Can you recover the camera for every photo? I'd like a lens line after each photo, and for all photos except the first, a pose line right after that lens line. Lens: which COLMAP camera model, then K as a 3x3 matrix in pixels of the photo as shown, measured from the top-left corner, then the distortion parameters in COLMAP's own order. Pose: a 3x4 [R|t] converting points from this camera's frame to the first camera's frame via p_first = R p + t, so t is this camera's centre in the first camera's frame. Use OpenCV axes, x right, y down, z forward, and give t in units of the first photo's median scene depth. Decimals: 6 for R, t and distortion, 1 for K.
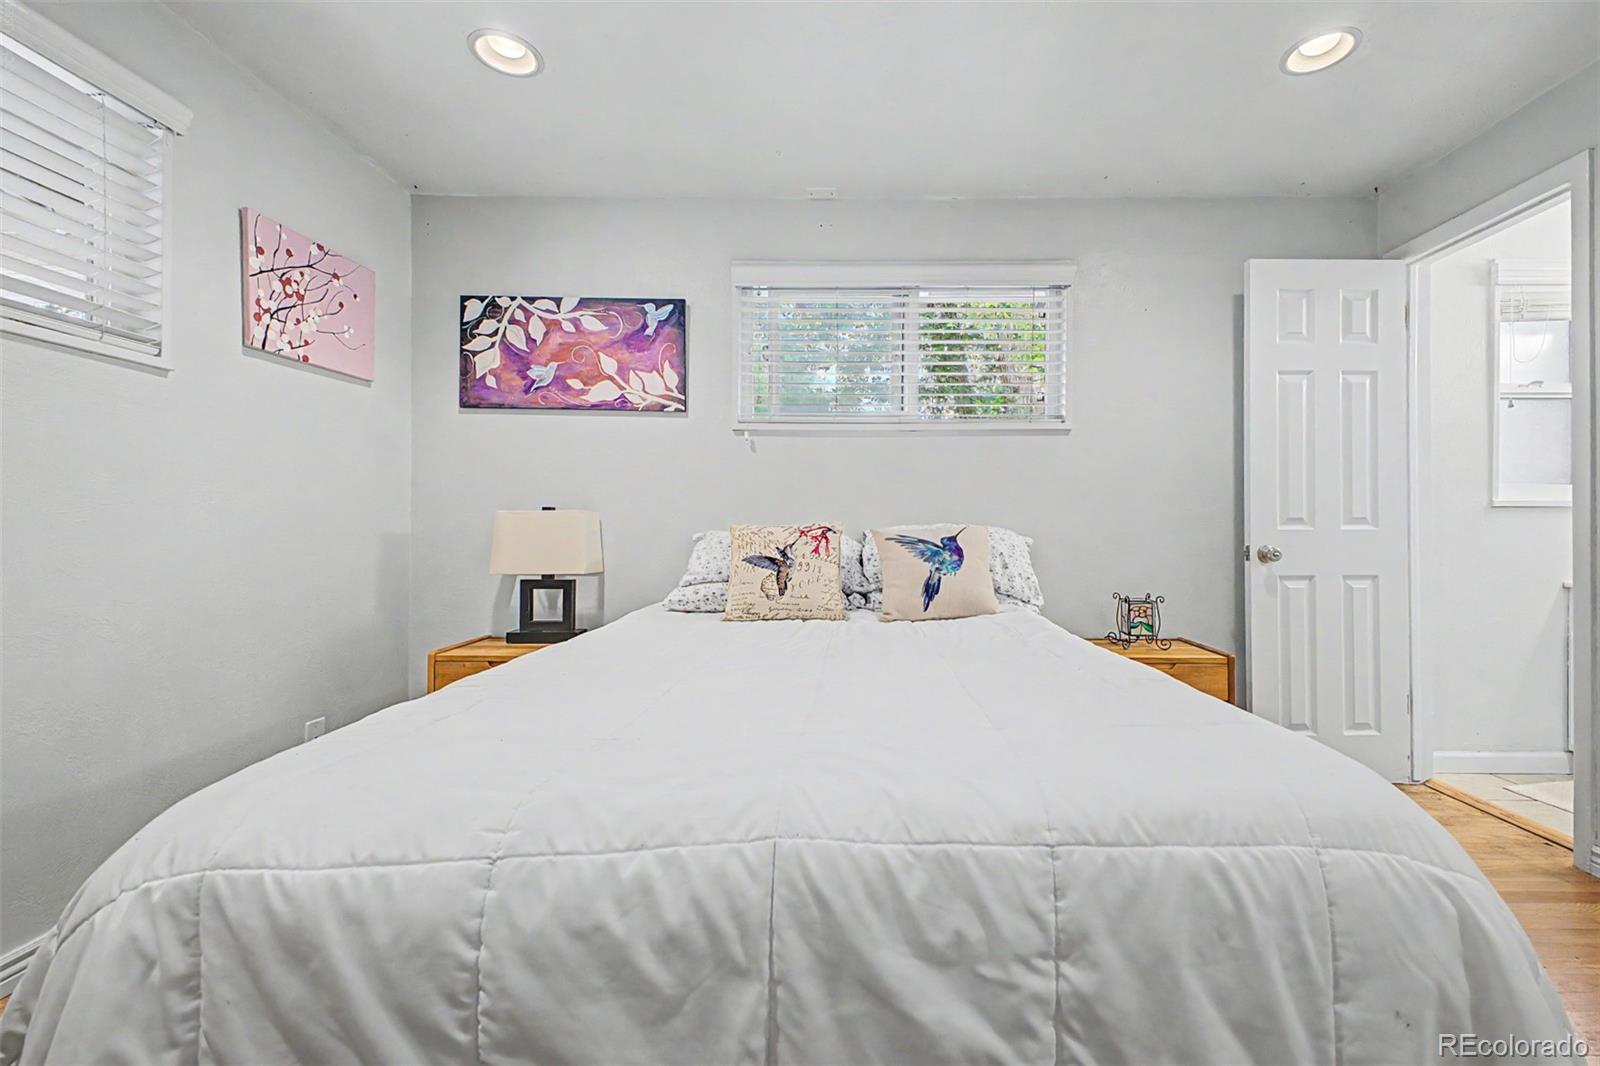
lens RADIAL K [[631.1, 0, 798.6], [0, 631.1, 525.2], [0, 0, 1]] dist [0.015979, -0.004908]
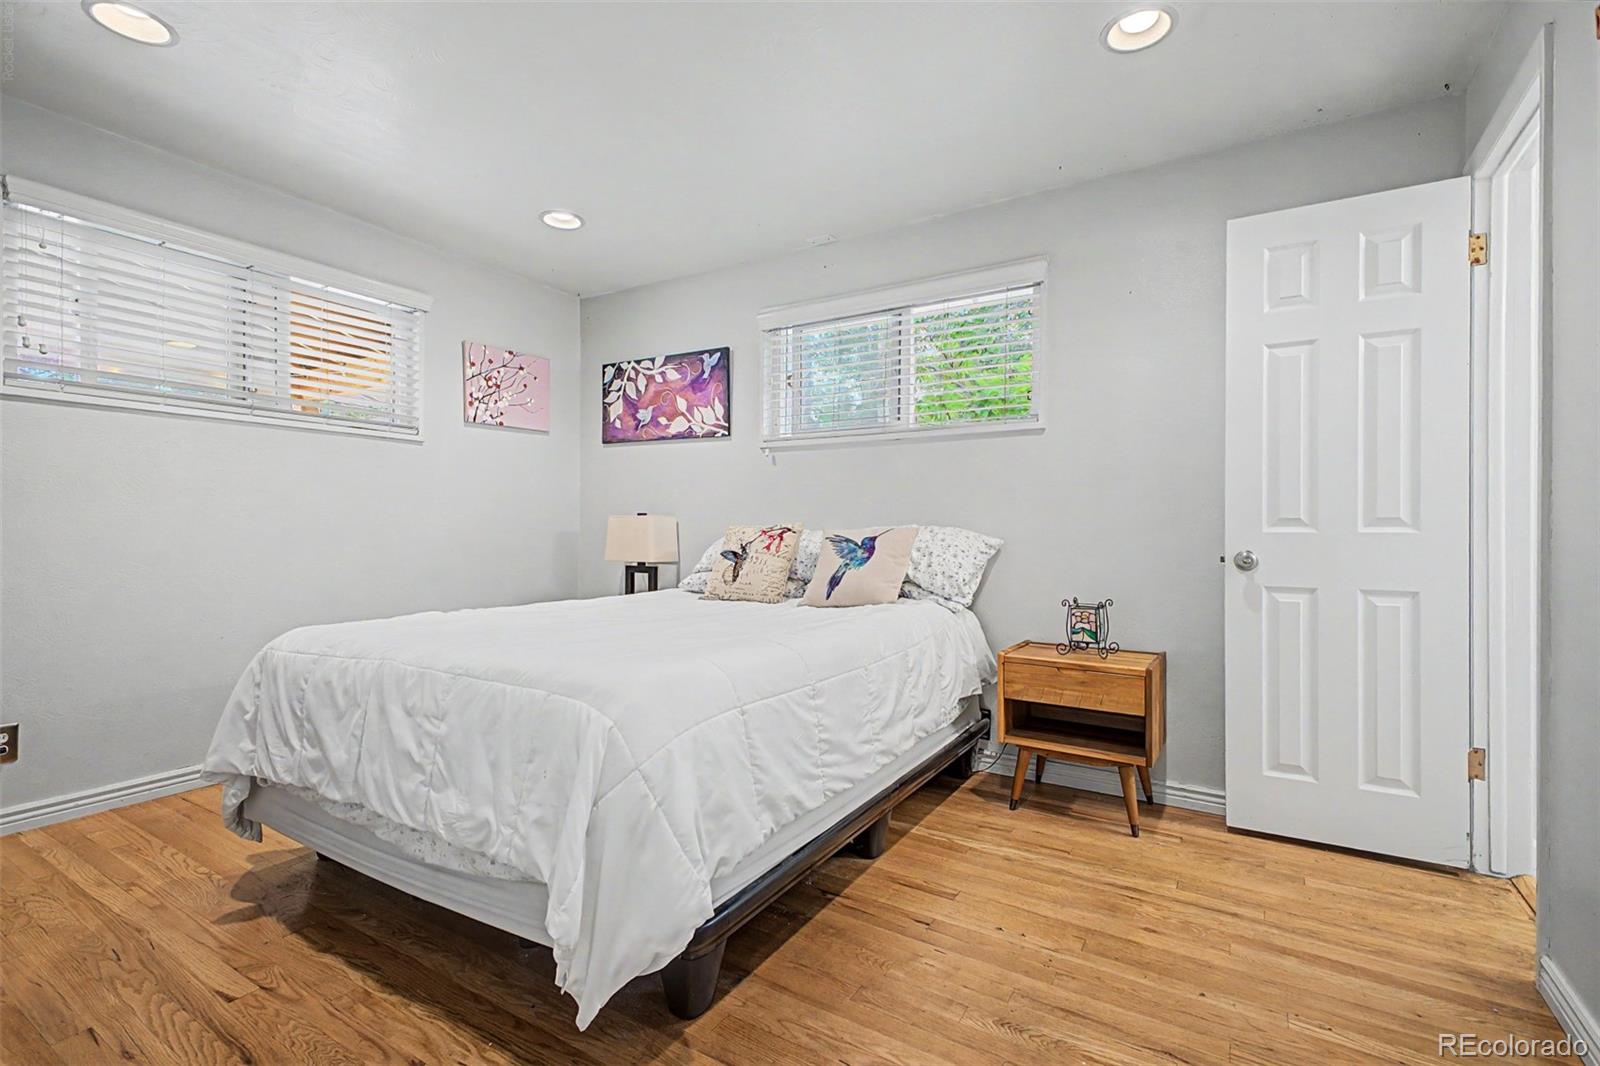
lens RADIAL K [[718.6, 0, 841.9], [0, 718.6, 531.9], [0, 0, 1]] dist [0.011265, -0.003138]
pose [[0.860090, 0.004752, -0.510120, 0.753835], [-0.002383, 0.999983, 0.005296, 0.002534], [0.510136, -0.003339, 0.860087, -0.115593]]
